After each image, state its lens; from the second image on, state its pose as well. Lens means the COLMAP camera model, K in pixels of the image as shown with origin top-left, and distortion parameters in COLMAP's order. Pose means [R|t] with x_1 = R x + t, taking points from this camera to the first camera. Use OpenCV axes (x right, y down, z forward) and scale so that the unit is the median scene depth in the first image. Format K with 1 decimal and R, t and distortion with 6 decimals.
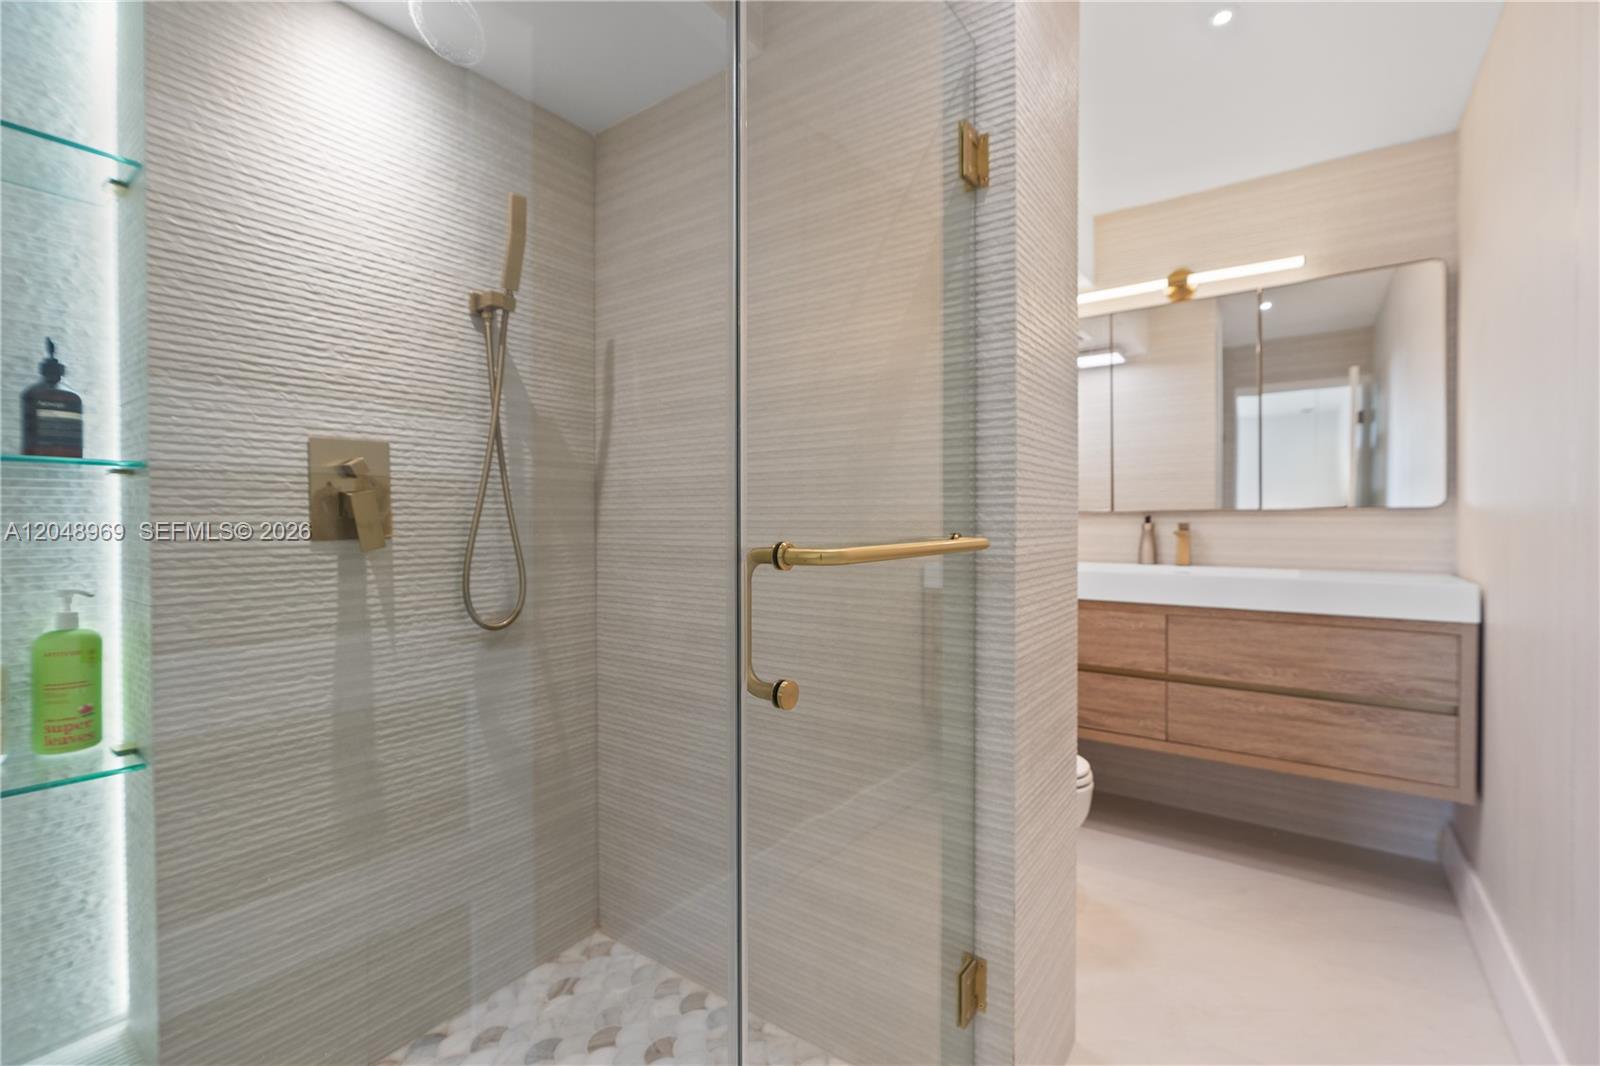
lens RADIAL K [[712.8, 0, 793.7], [0, 712.8, 525.9], [0, 0, 1]] dist [0.001193, 0.001540]
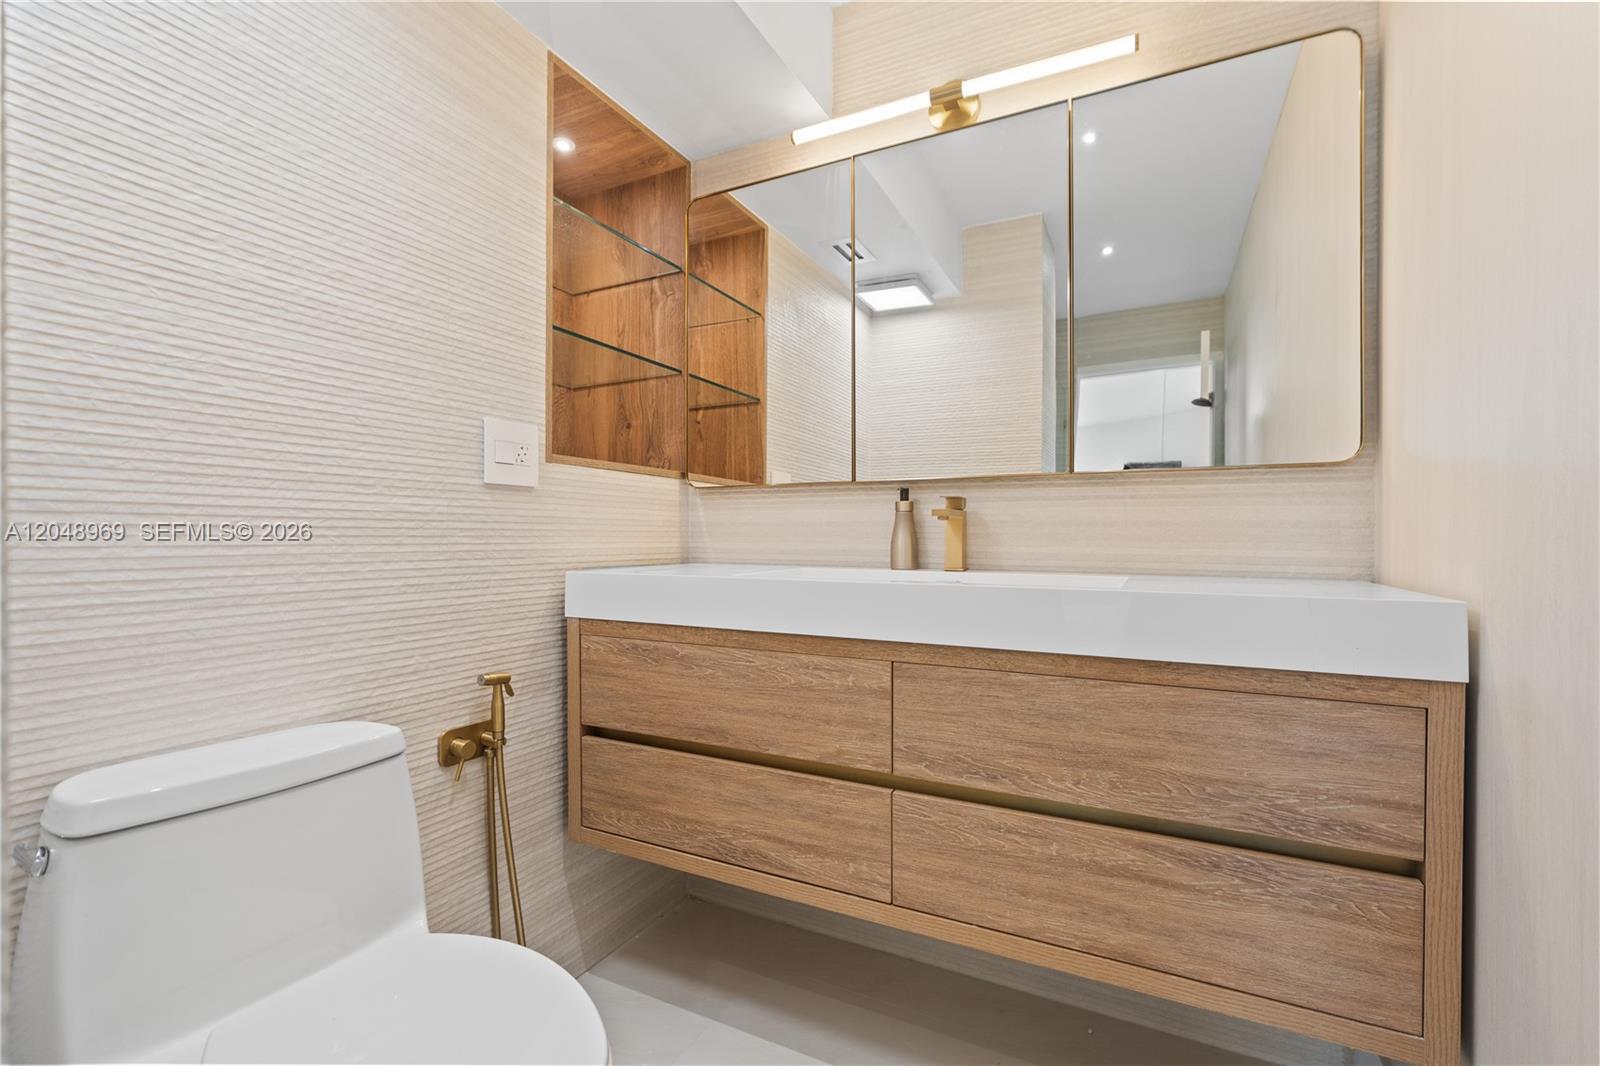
lens RADIAL K [[712.8, 0, 803.5], [0, 712.8, 539.3], [0, 0, 1]] dist [0.001193, 0.001540]
pose [[0.987426, 0.006364, 0.157956, 0.379734], [-0.005157, 0.999954, -0.008053, 0.040940], [-0.158000, 0.007137, 0.987413, 0.501724]]
